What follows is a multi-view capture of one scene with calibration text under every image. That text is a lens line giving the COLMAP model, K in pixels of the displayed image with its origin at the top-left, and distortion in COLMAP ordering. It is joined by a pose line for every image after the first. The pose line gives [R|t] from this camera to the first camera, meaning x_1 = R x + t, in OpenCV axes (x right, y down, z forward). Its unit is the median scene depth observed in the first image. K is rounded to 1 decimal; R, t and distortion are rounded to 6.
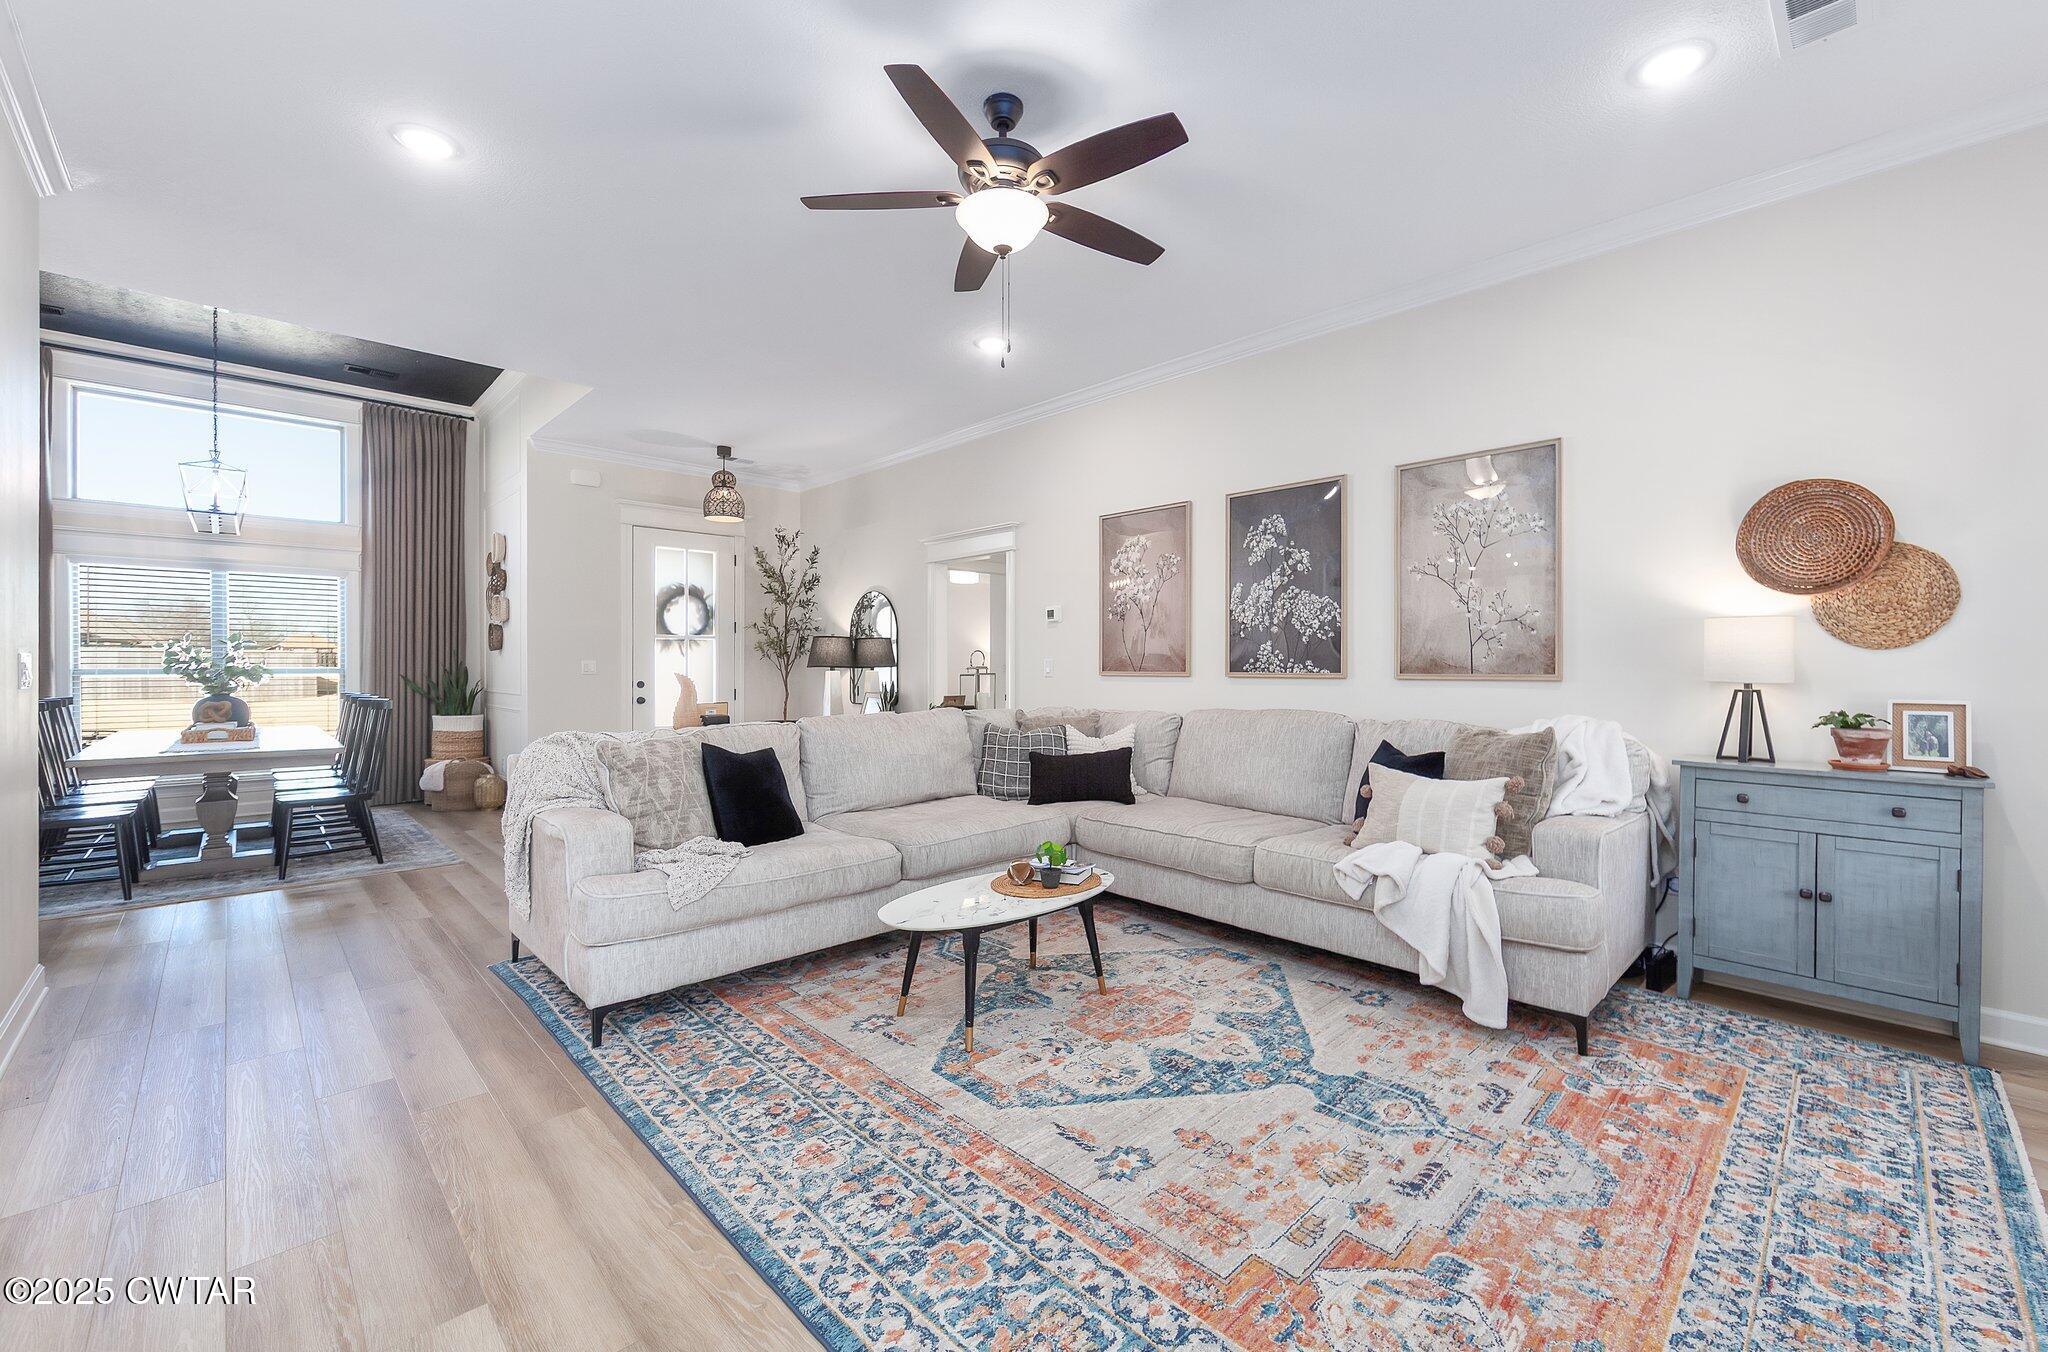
lens RADIAL K [[831.8, 0, 1040.8], [0, 831.8, 667.0], [0, 0, 1]] dist [-0.002680, -0.000065]
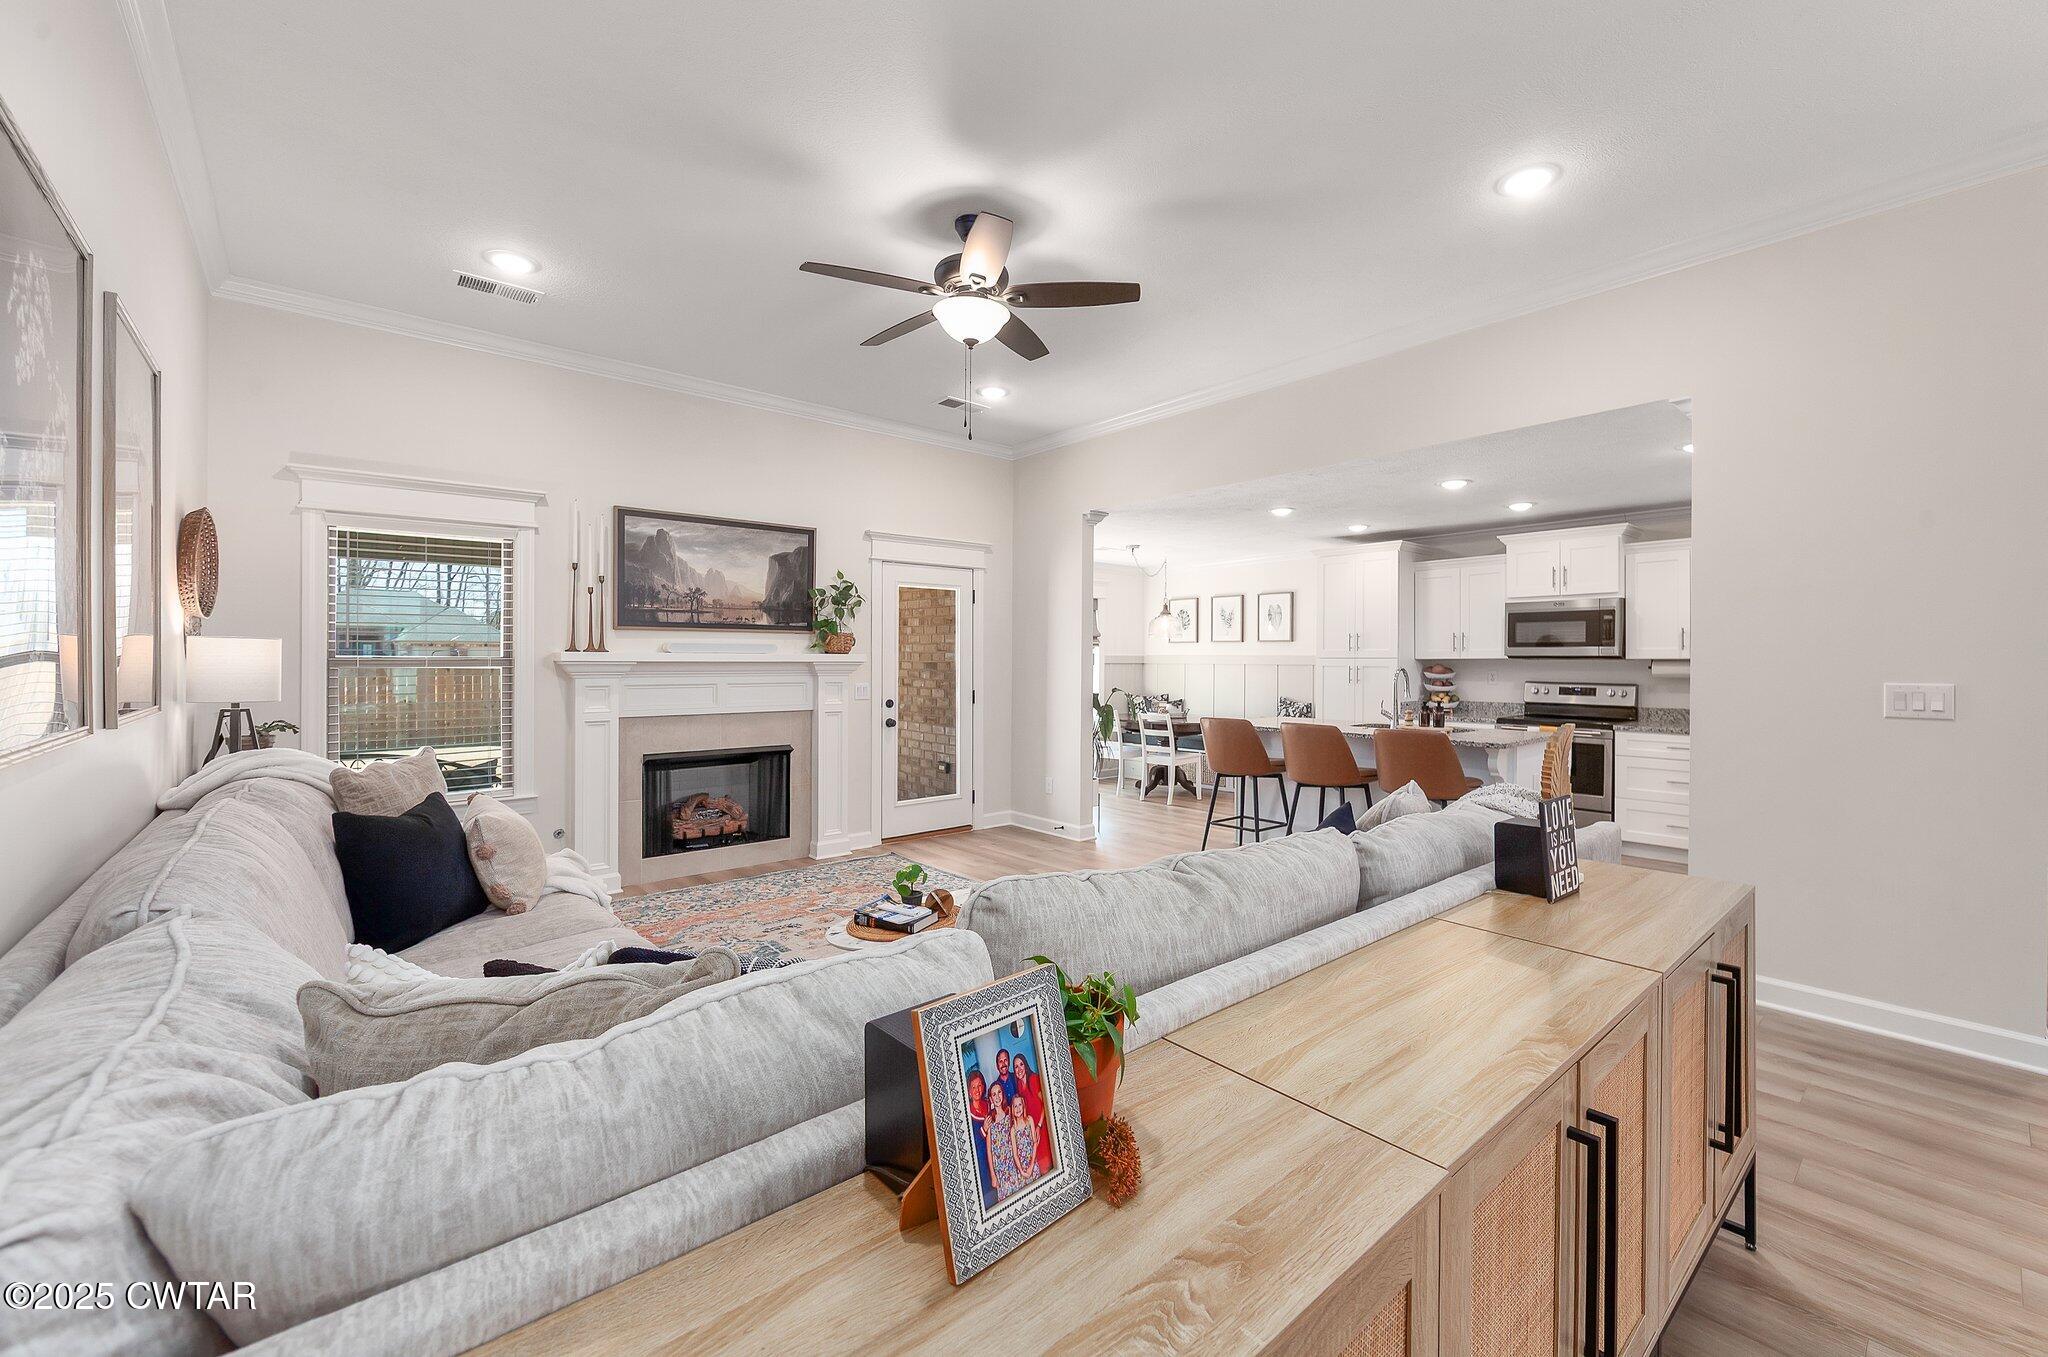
lens RADIAL K [[823.1, 0, 1048.8], [0, 823.1, 669.6], [0, 0, 1]] dist [0.000029, -0.000370]
pose [[-0.998614, -0.006247, 0.052256, -0.205235], [-0.005541, 0.999891, 0.013659, -0.040658], [-0.052336, 0.013351, -0.998540, 1.987927]]
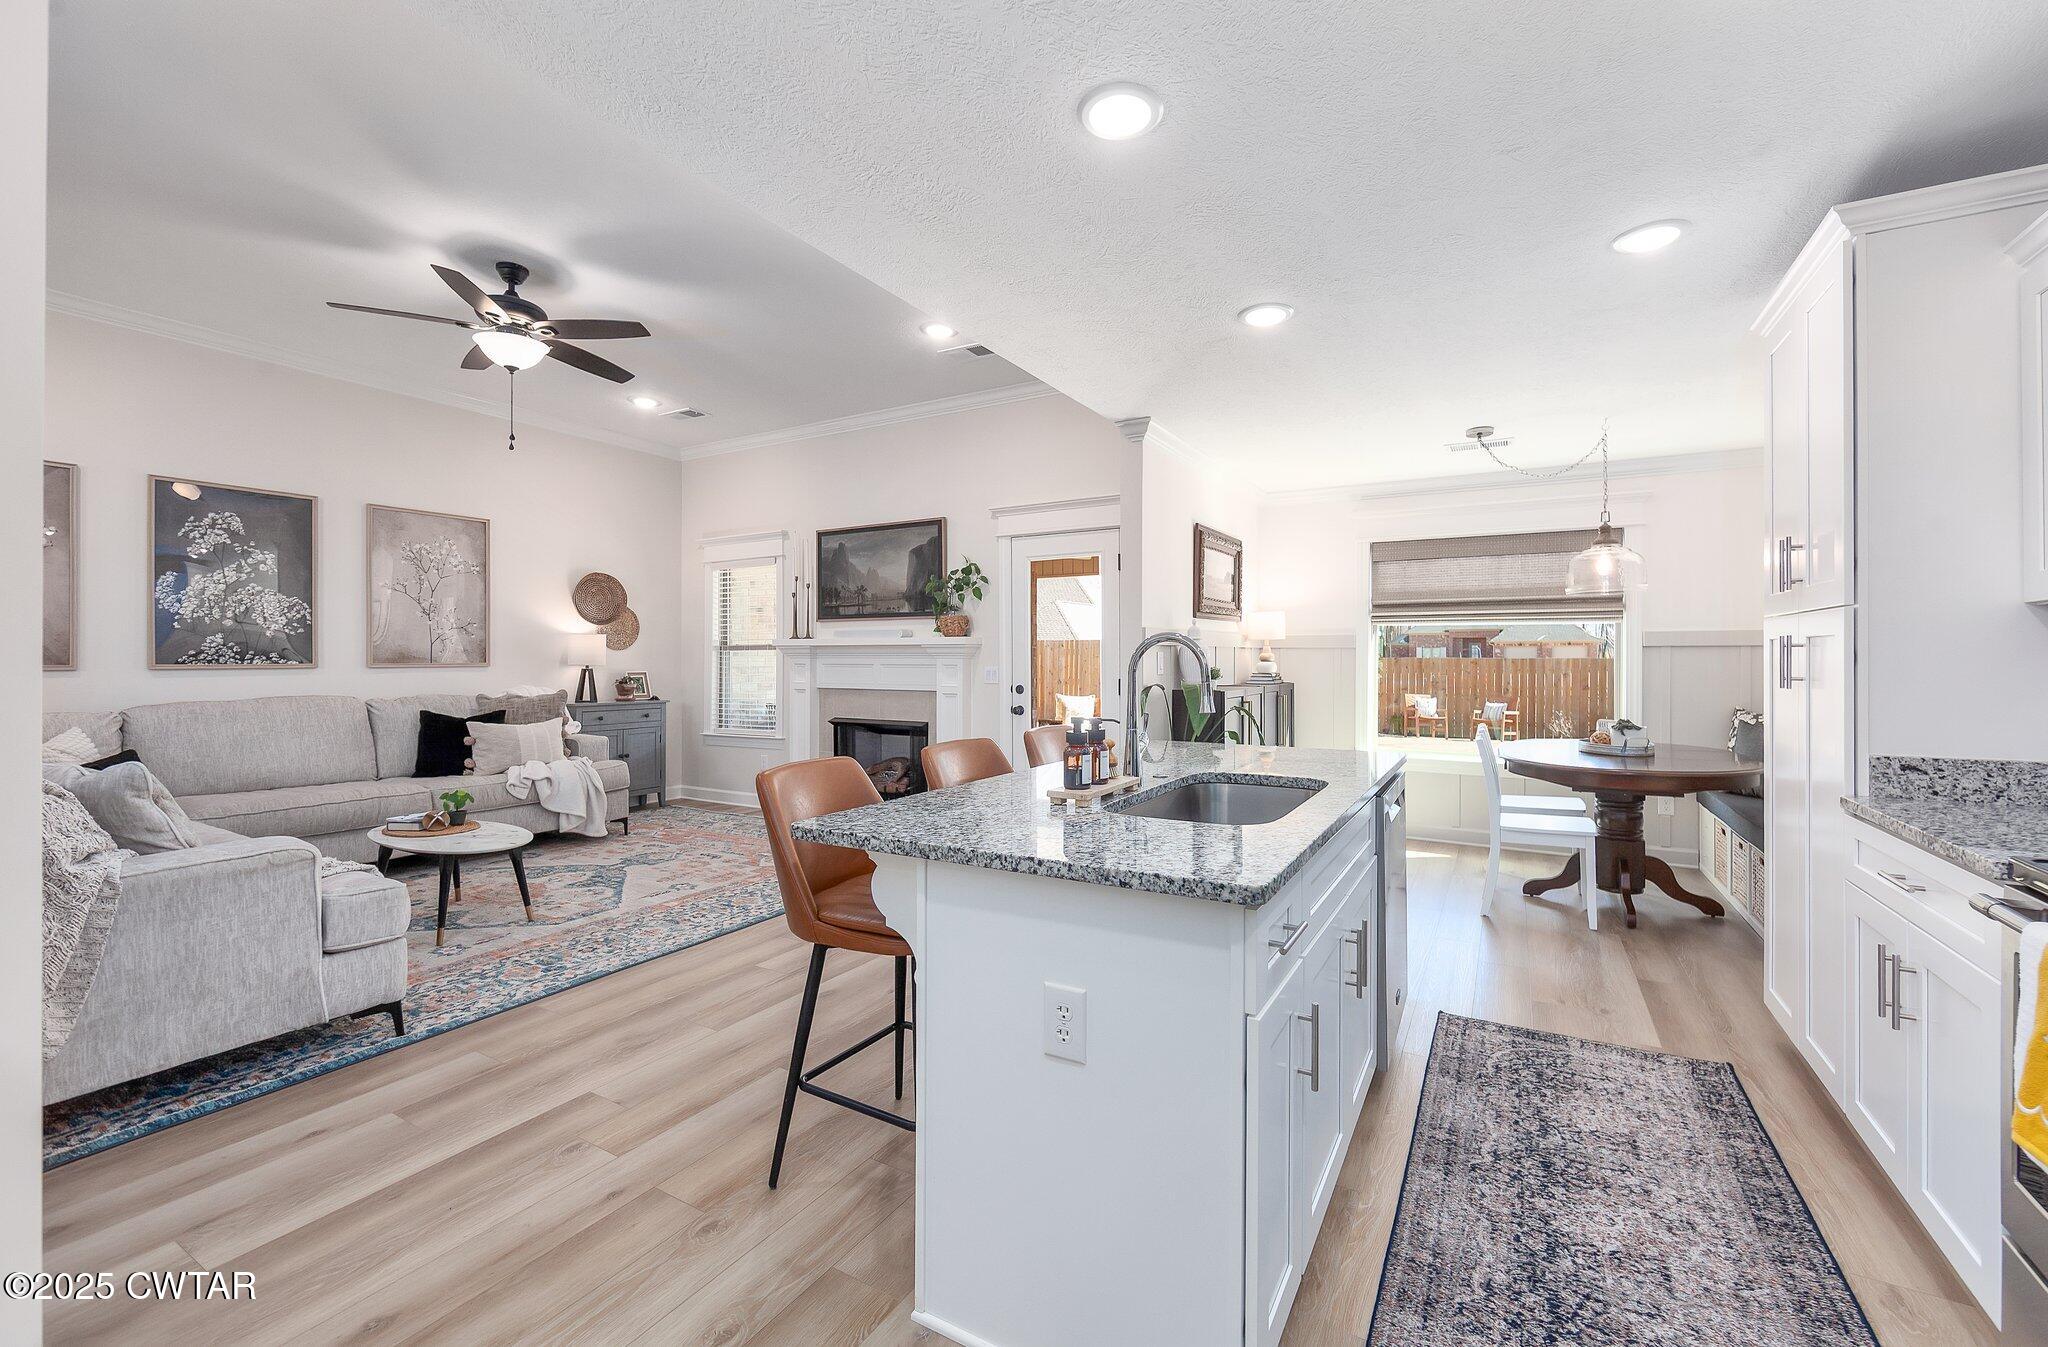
lens RADIAL K [[826.2, 0, 1054.6], [0, 826.2, 656.0], [0, 0, 1]] dist [-0.002266, -0.000209]
pose [[-0.281969, 0.000097, 0.959424, -1.522194], [0.000956, 1.000000, 0.000180, -0.003944], [-0.959423, 0.000968, -0.281969, 0.458315]]
